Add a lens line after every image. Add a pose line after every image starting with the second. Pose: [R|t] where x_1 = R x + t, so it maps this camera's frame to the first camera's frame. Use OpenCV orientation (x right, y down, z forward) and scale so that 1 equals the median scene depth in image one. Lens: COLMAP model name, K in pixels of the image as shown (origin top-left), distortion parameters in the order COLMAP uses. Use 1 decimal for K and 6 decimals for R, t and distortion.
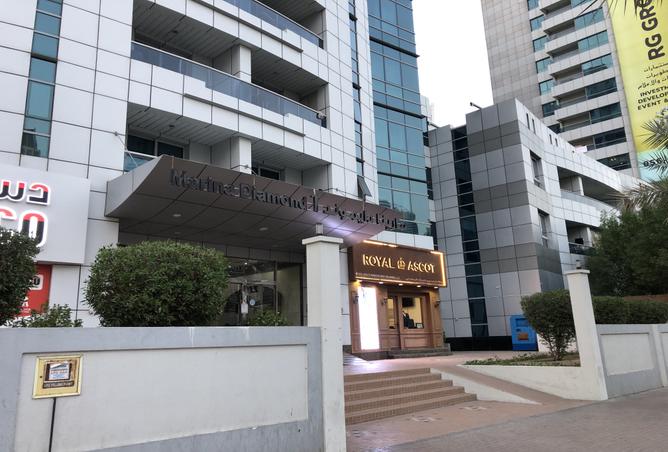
lens RADIAL K [[520.8, 0, 334.0], [0, 520.8, 226.0], [0, 0, 1]] dist [0.035091, -0.061554]
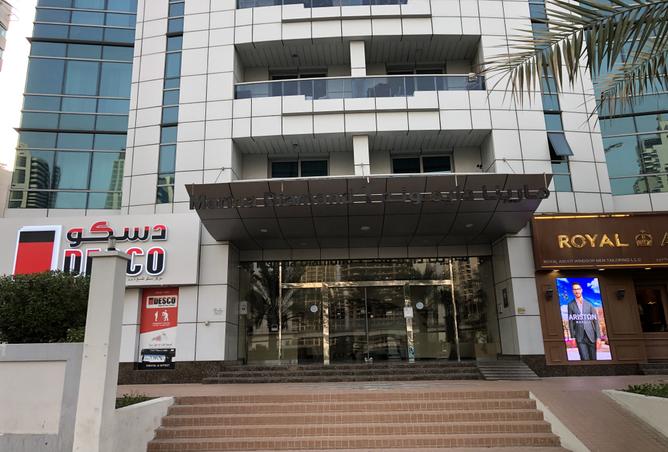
lens RADIAL K [[520.8, 0, 334.0], [0, 520.8, 226.0], [0, 0, 1]] dist [0.035091, -0.061554]
pose [[0.684569, -0.151635, -0.713002, 0.506318], [0.152113, 0.986308, -0.063712, 0.054703], [0.712900, -0.064841, 0.698261, 0.323994]]
